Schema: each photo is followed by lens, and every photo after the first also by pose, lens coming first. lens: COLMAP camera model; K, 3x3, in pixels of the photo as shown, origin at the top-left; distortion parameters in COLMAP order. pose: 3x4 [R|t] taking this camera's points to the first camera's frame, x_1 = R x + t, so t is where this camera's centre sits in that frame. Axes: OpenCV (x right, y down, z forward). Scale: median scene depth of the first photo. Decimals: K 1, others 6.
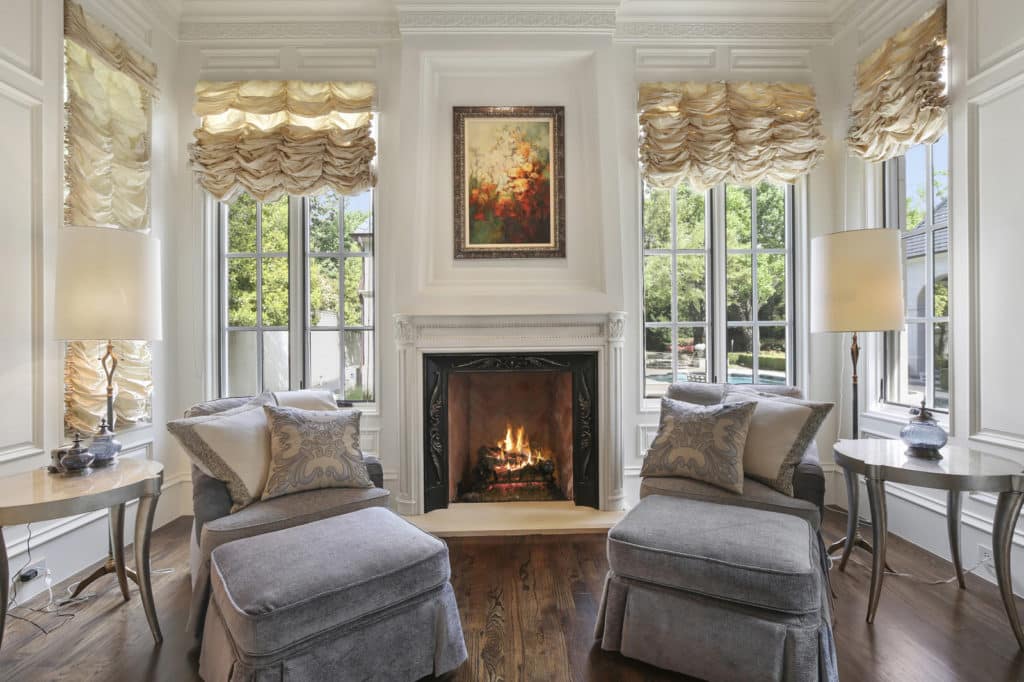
lens RADIAL K [[492.0, 0, 512.0], [0, 492.0, 341.0], [0, 0, 1]] dist [-0.031053, -0.000131]
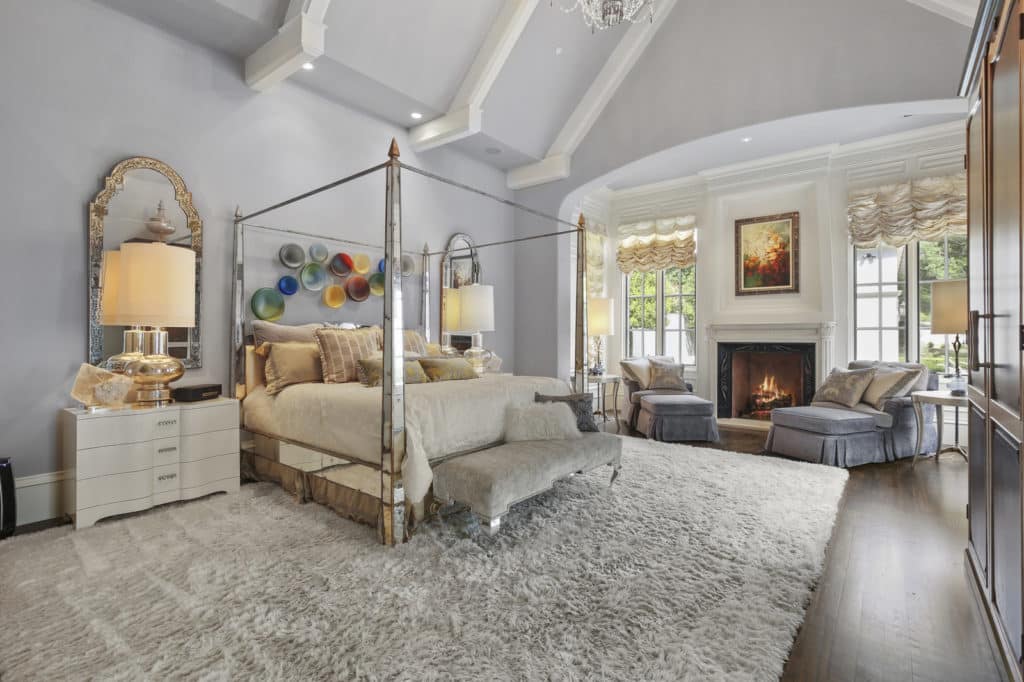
lens RADIAL K [[467.4, 0, 516.6], [0, 467.4, 335.1], [0, 0, 1]] dist [-0.000227, 0.000177]
pose [[0.764708, 0.010138, -0.644298, 0.445255], [-0.006911, 0.999948, 0.007531, -0.015119], [0.644340, -0.001306, 0.764738, -1.076033]]
